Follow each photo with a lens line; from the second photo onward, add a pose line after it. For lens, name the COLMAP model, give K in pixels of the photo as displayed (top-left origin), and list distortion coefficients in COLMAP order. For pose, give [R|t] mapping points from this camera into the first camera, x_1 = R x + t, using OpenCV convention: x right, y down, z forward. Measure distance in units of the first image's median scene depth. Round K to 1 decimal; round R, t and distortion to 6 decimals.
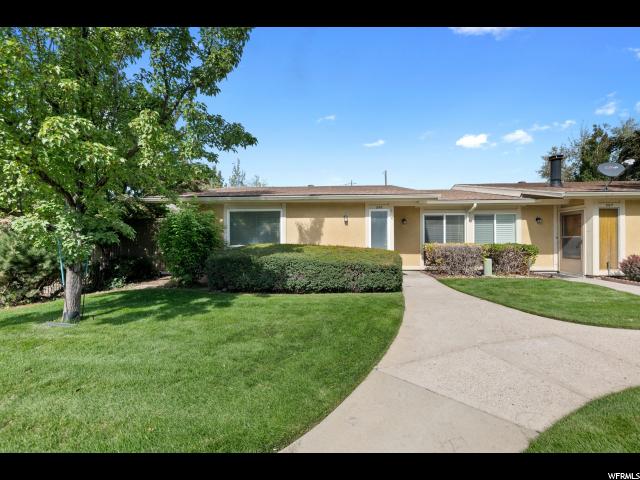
lens RADIAL K [[282.3, 0, 318.1], [0, 282.3, 234.6], [0, 0, 1]] dist [0.007645, -0.000010]
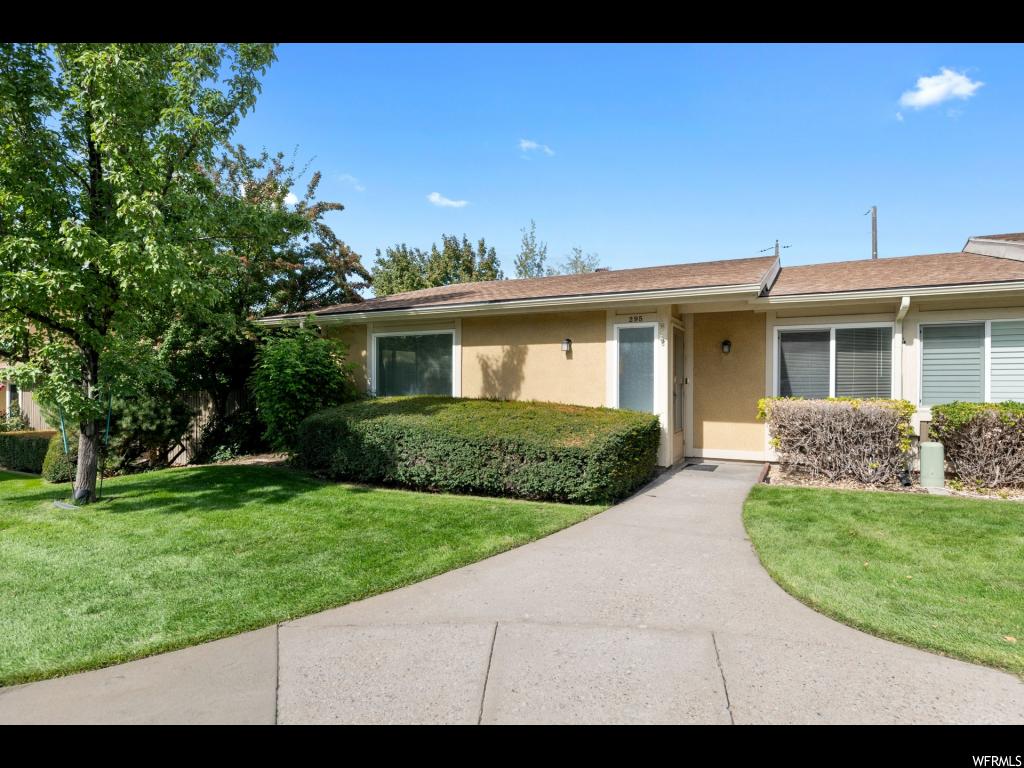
lens RADIAL K [[597.8, 0, 511.9], [0, 597.8, 387.7], [0, 0, 1]] dist [0.015440, 0.000442]
pose [[0.906001, 0.007777, -0.423203, 0.443835], [0.008119, 0.999328, 0.035745, -0.022102], [0.423197, -0.035821, 0.905329, 0.035221]]
